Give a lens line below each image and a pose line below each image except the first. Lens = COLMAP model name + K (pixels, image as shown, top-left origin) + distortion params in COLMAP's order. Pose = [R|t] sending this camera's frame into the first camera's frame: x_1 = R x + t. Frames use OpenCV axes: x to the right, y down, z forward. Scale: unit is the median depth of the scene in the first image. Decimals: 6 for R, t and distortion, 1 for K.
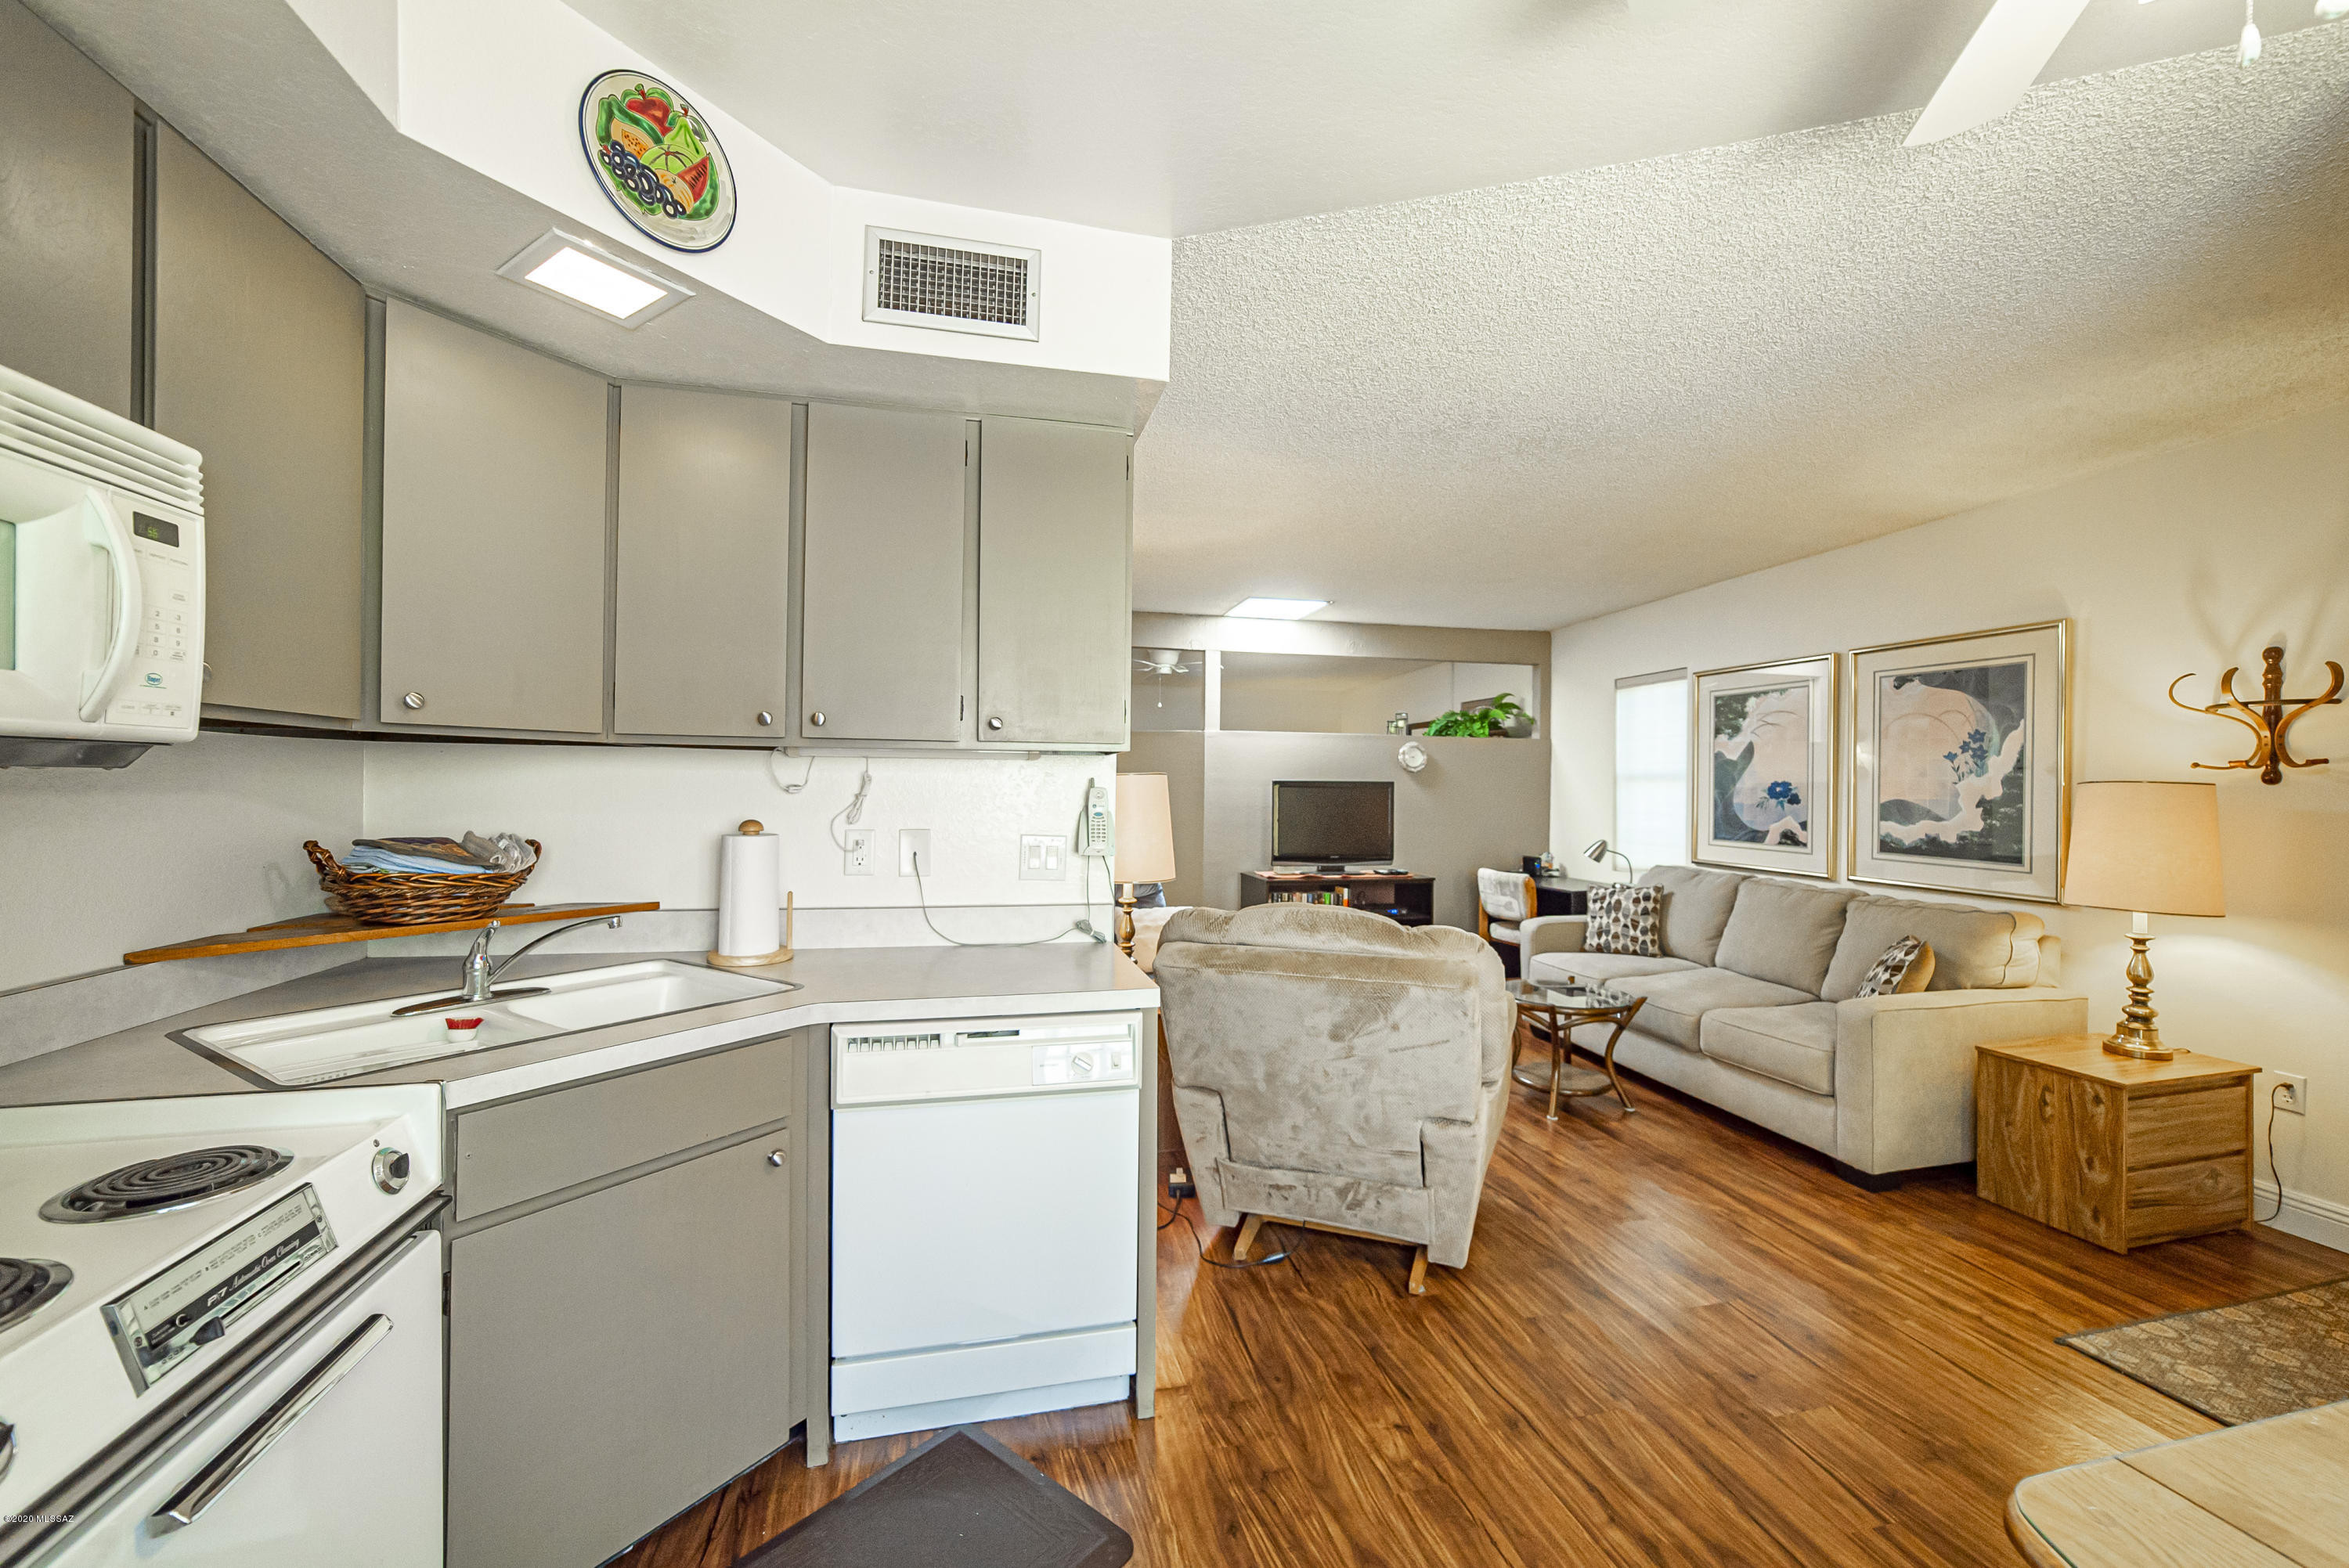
lens RADIAL K [[923.5, 0, 1179.6], [0, 923.5, 783.7], [0, 0, 1]] dist [-0.019037, 0.009131]
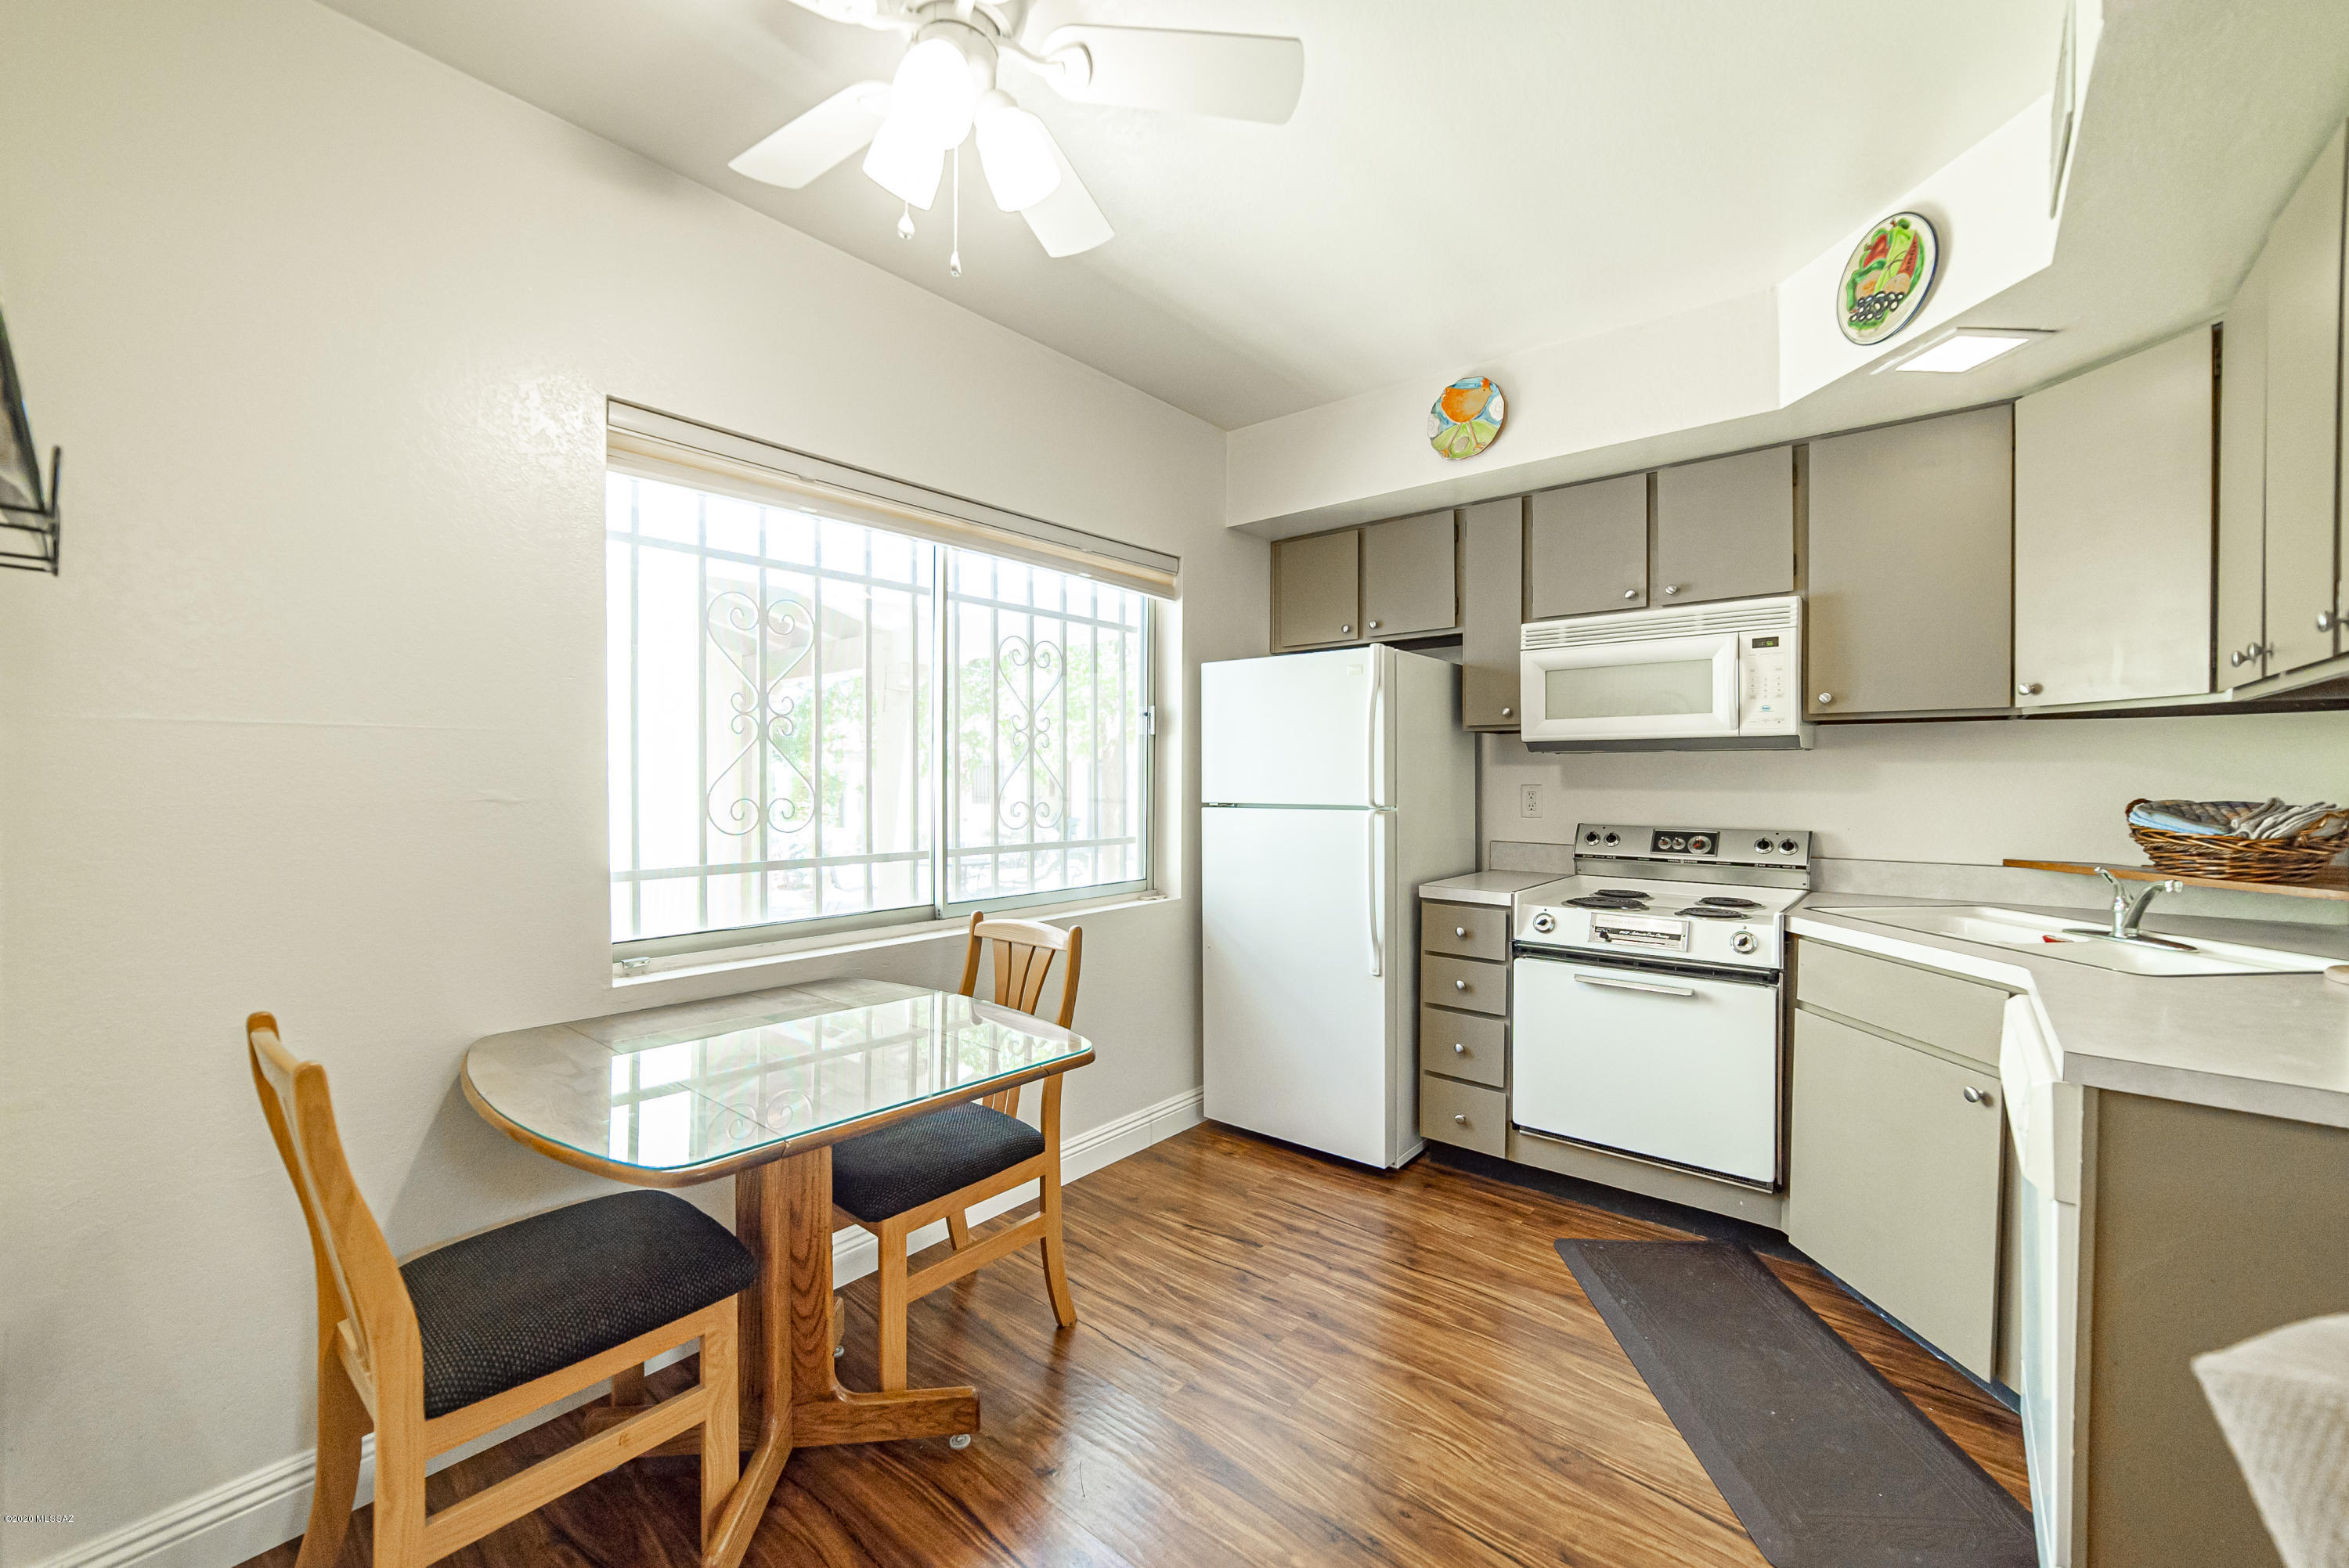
lens RADIAL K [[925.2, 0, 1183.6], [0, 925.2, 783.2], [0, 0, 1]] dist [-0.028398, 0.013148]
pose [[-0.803341, -0.009000, -0.595452, 0.701508], [-0.010901, 0.999941, -0.000407, 0.044831], [0.595420, 0.006164, -0.803391, 0.989319]]
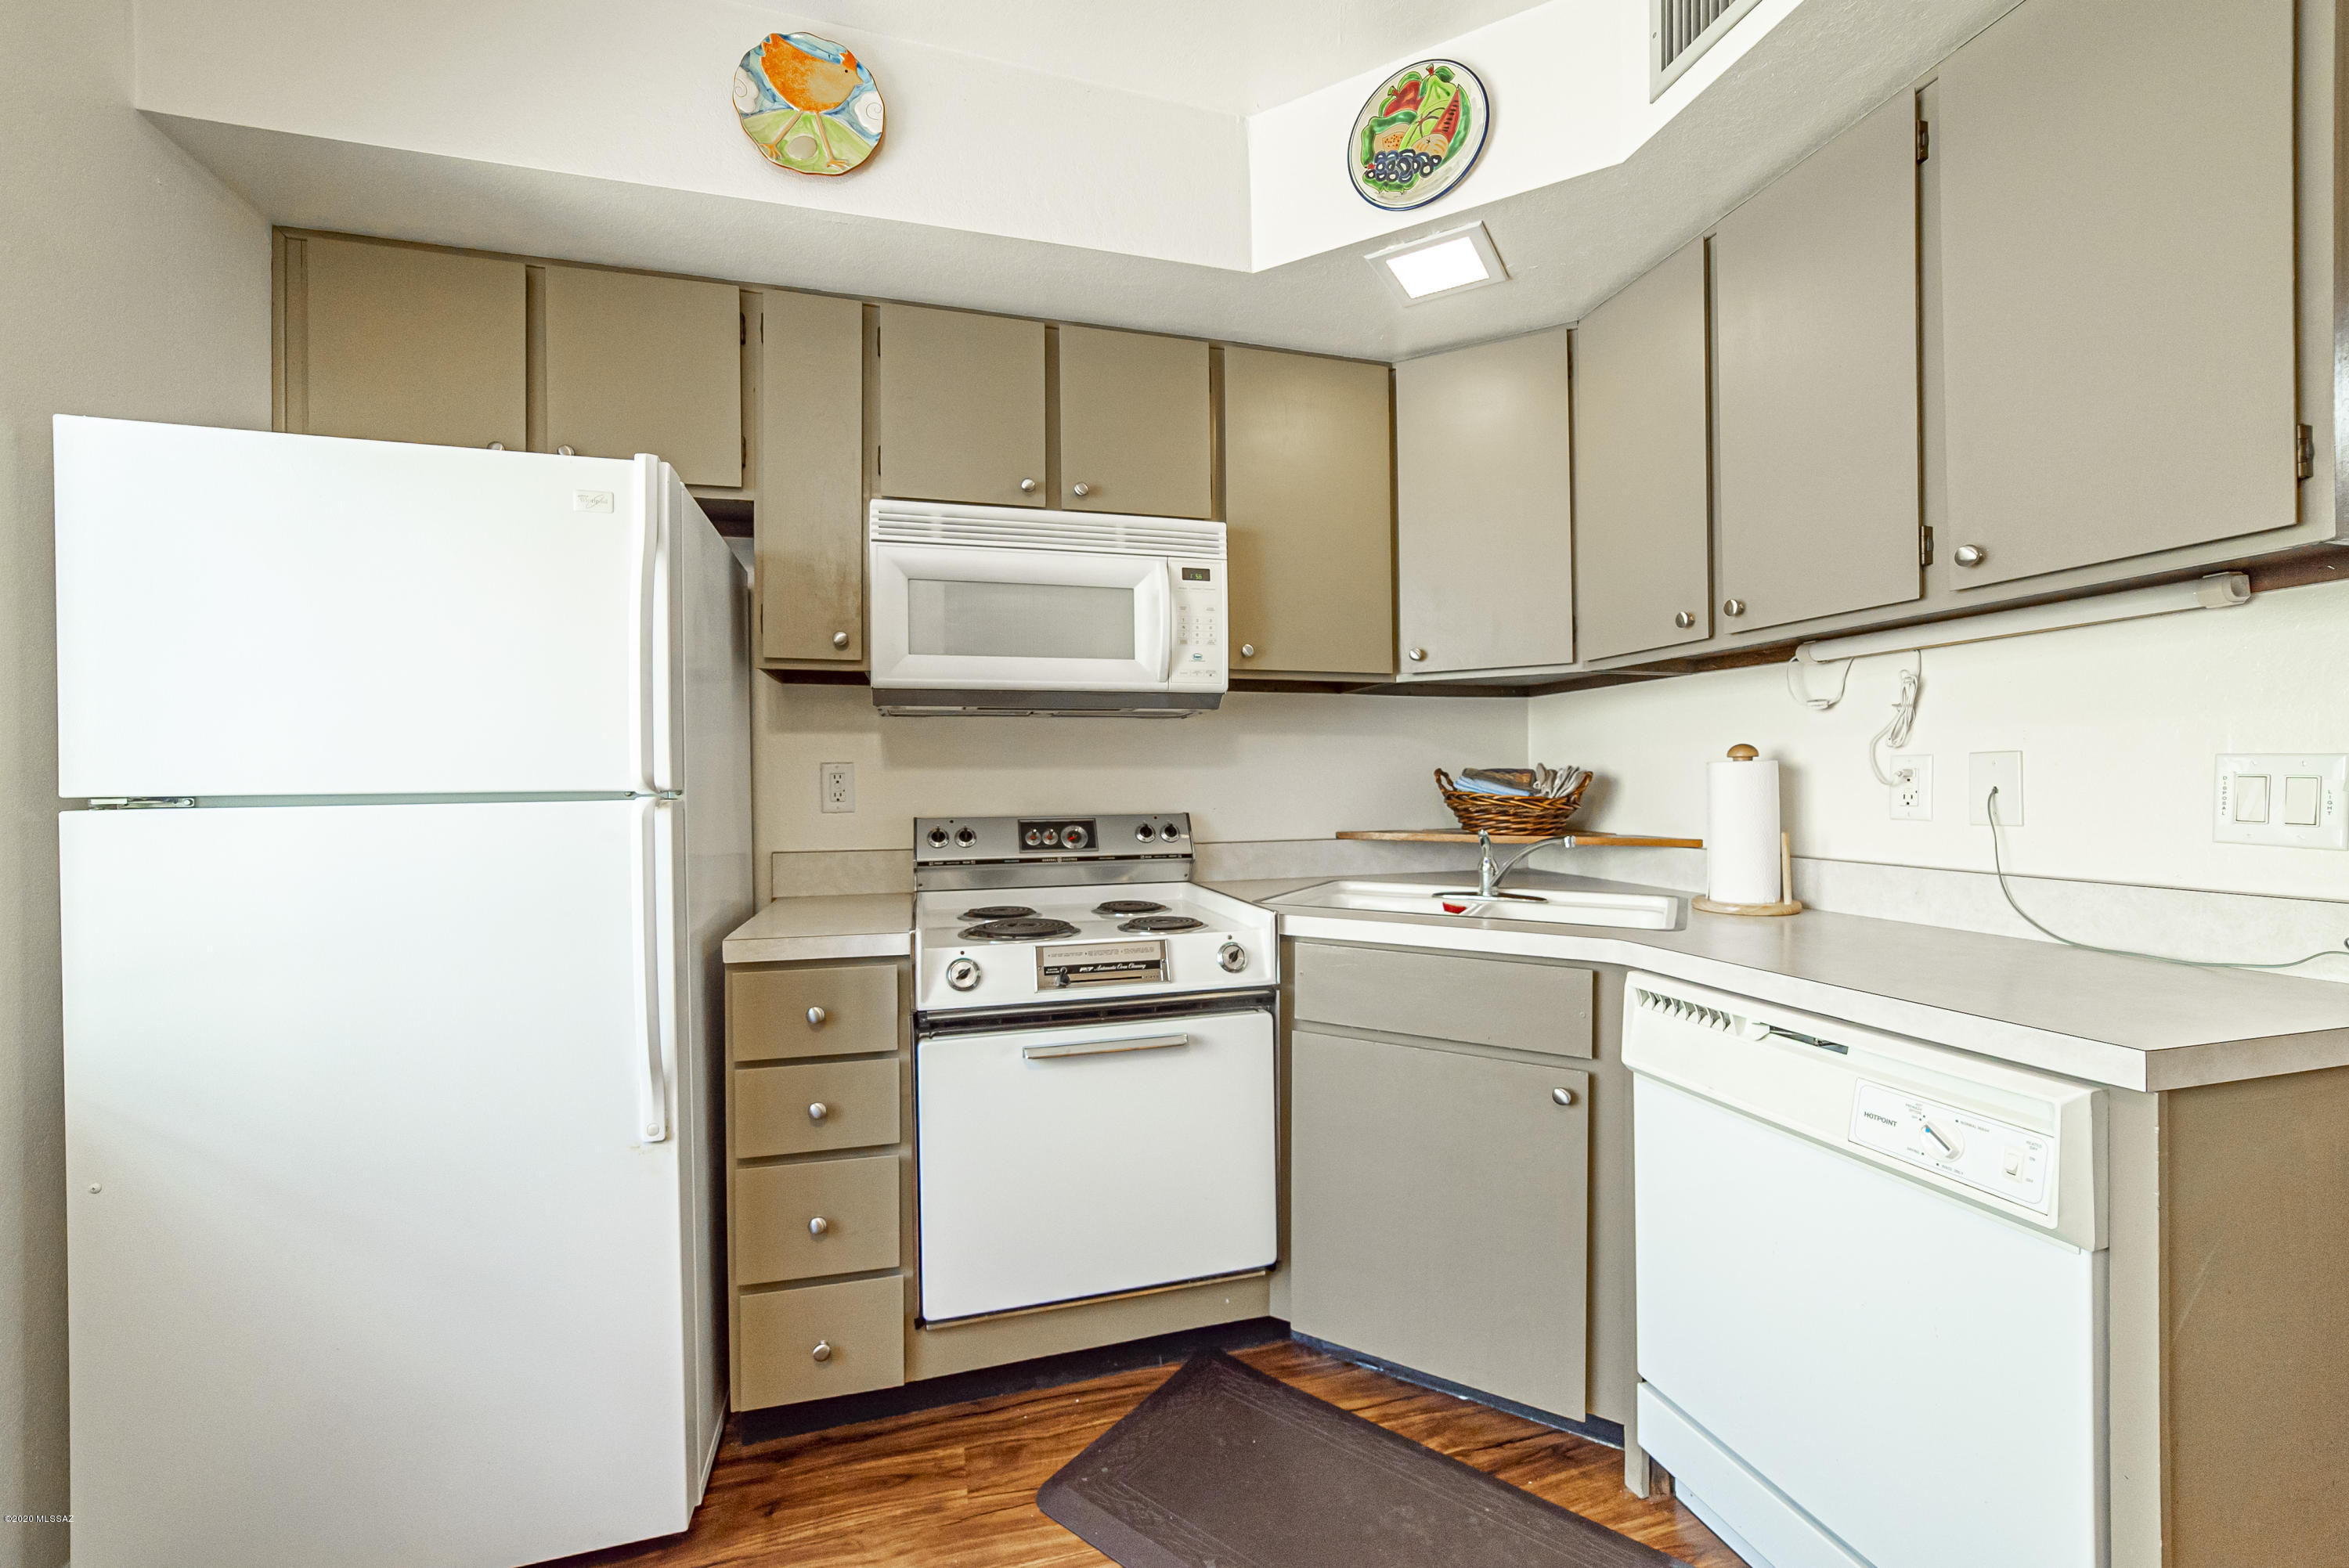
lens RADIAL K [[925.2, 0, 1183.6], [0, 925.2, 783.2], [0, 0, 1]] dist [-0.028398, 0.013148]
pose [[0.037874, -0.015347, -0.999165, 0.351606], [0.010743, 0.999831, -0.014950, 0.081630], [0.999225, -0.010167, 0.038032, 0.452259]]
